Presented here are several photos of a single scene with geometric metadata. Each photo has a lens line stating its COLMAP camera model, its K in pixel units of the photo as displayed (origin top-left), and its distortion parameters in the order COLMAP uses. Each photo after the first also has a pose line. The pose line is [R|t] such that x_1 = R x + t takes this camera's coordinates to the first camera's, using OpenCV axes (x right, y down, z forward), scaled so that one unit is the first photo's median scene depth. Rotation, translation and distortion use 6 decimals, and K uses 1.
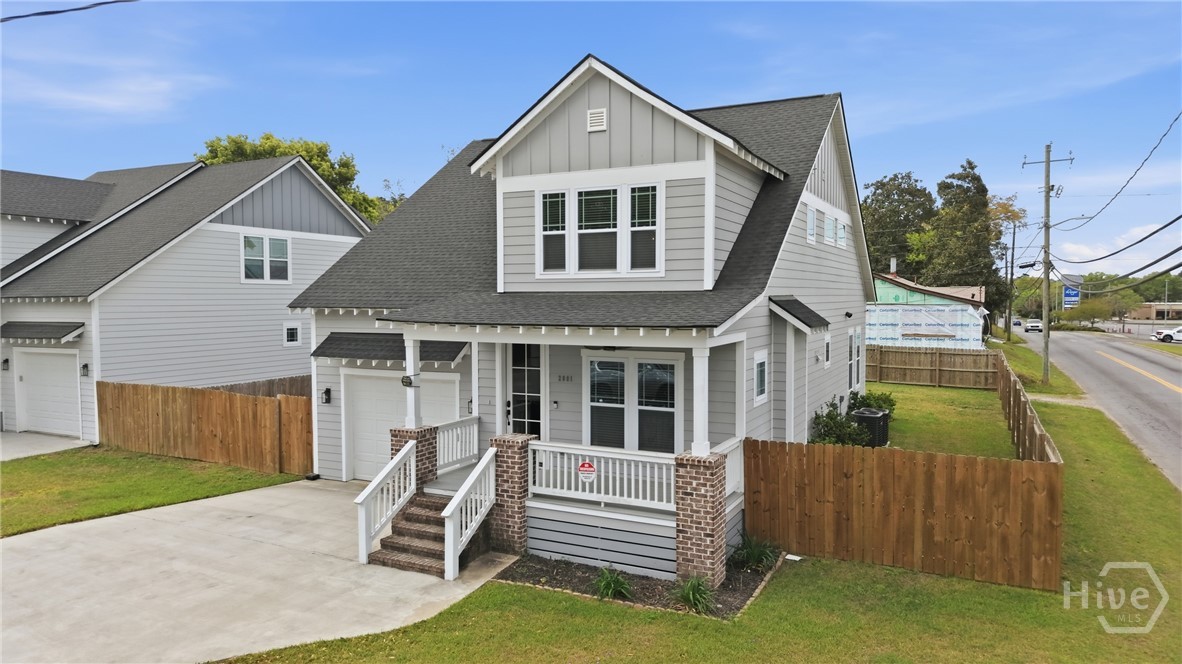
lens RADIAL K [[789.1, 0, 596.9], [0, 789.1, 339.4], [0, 0, 1]] dist [0.024693, -0.027556]
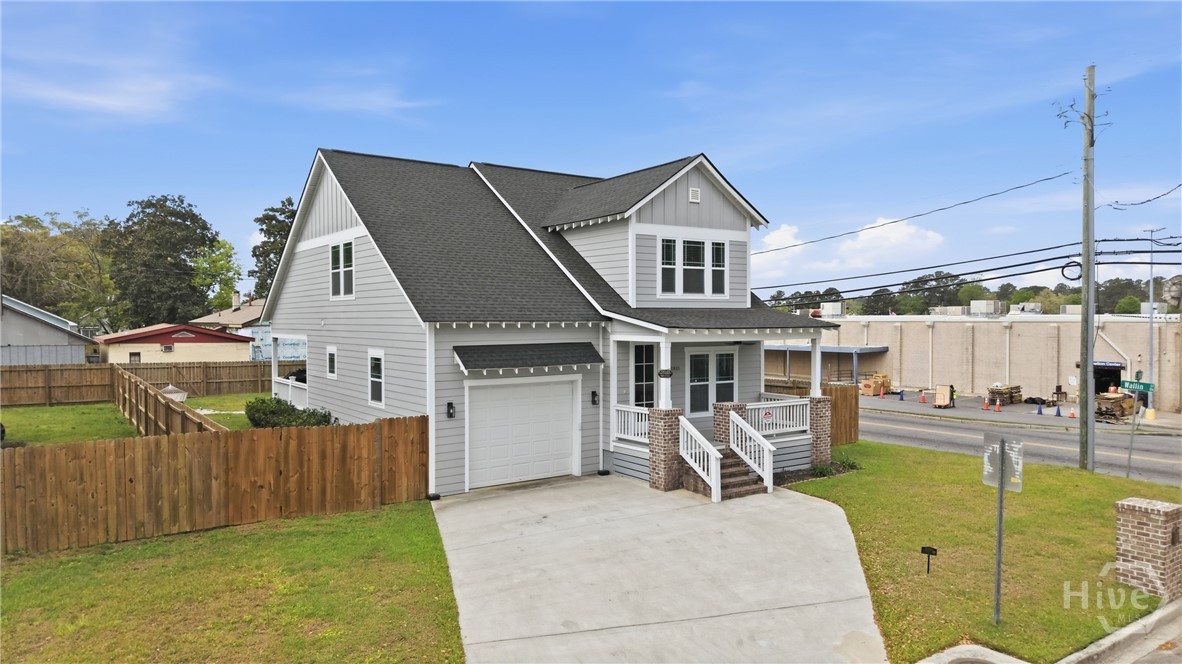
lens RADIAL K [[789.1, 0, 591.1], [0, 789.1, 331.1], [0, 0, 1]] dist [0.024693, -0.027556]
pose [[0.477097, -0.014137, 0.878737, -1.445433], [0.052099, 0.998567, -0.012221, -0.008868], [-0.877305, 0.051613, 0.477150, 0.469490]]
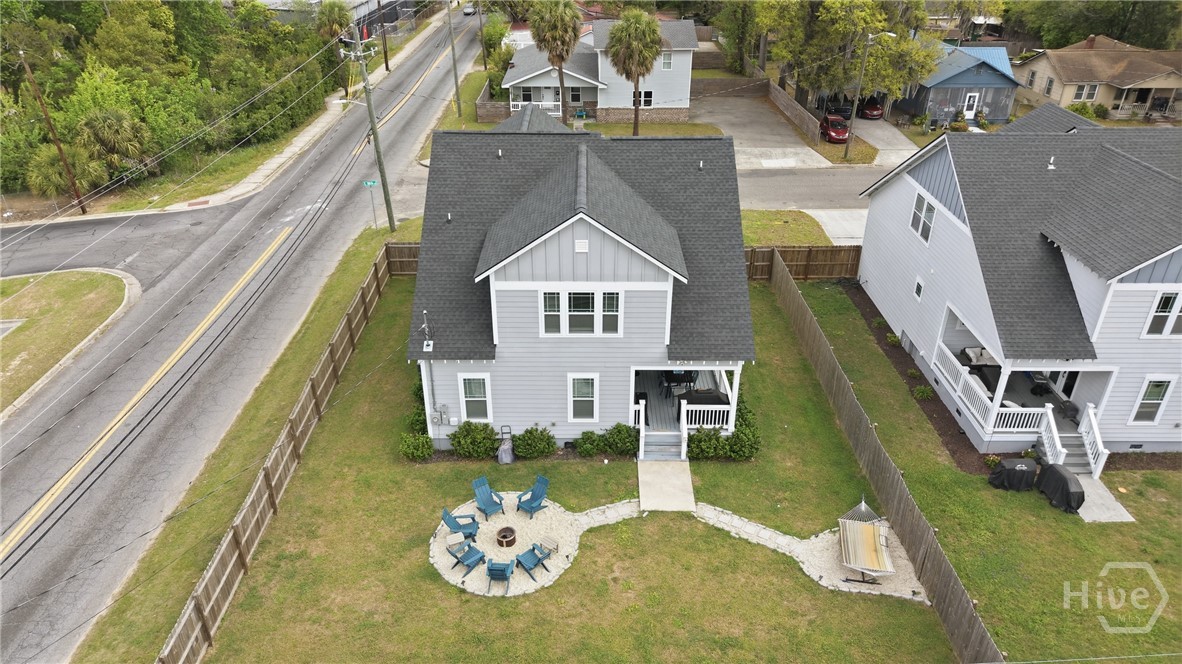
lens RADIAL K [[789.1, 0, 585.8], [0, 789.1, 331.3], [0, 0, 1]] dist [0.024693, -0.027556]
pose [[0.898516, -0.211883, 0.384414, -0.669868], [0.024244, 0.898397, 0.438514, -0.870065], [-0.438270, -0.384692, 0.812361, -0.417584]]
